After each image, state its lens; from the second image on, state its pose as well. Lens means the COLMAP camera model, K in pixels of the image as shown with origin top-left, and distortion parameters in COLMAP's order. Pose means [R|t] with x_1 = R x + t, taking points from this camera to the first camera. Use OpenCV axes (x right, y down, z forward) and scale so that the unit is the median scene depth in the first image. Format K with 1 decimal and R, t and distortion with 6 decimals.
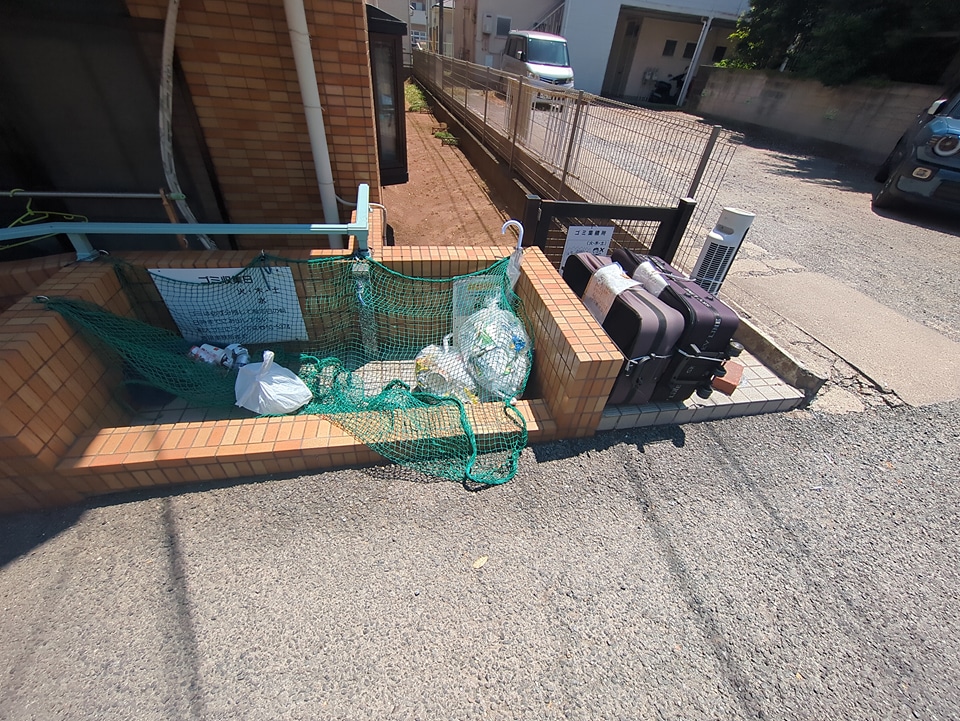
lens RADIAL K [[377.7, 0, 481.6], [0, 377.7, 361.2], [0, 0, 1]] dist [-0.001261, 0.000736]
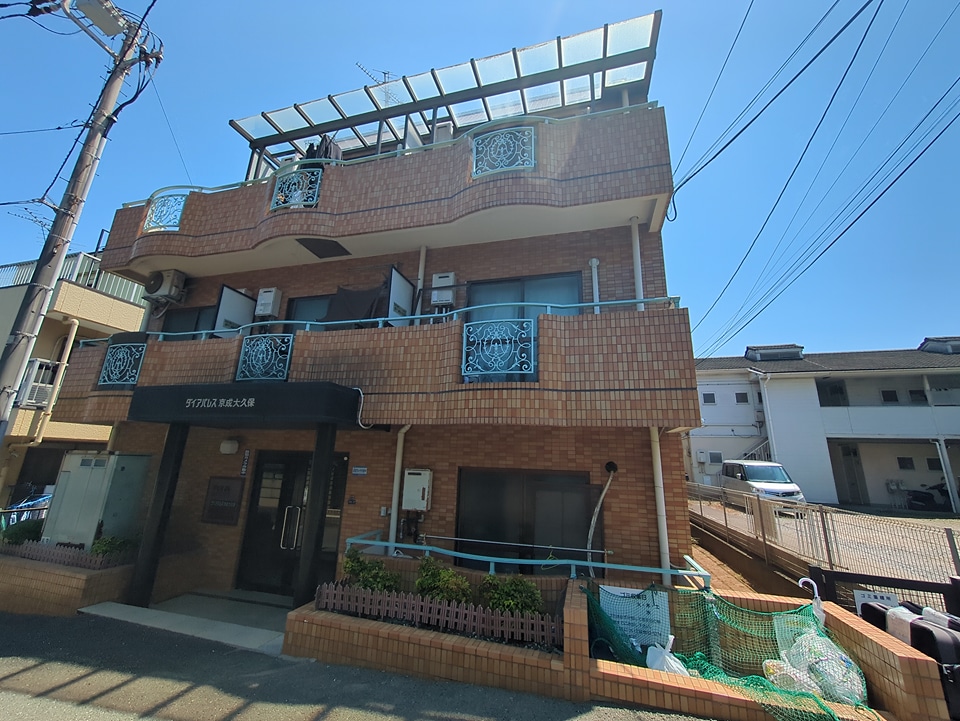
lens RADIAL K [[377.7, 0, 481.6], [0, 377.7, 361.2], [0, 0, 1]] dist [-0.001261, 0.000736]
pose [[0.888897, -0.169693, -0.425519, -0.279707], [-0.257249, 0.583684, -0.770153, 0.634249], [0.379058, 0.794051, 0.475182, -0.960478]]
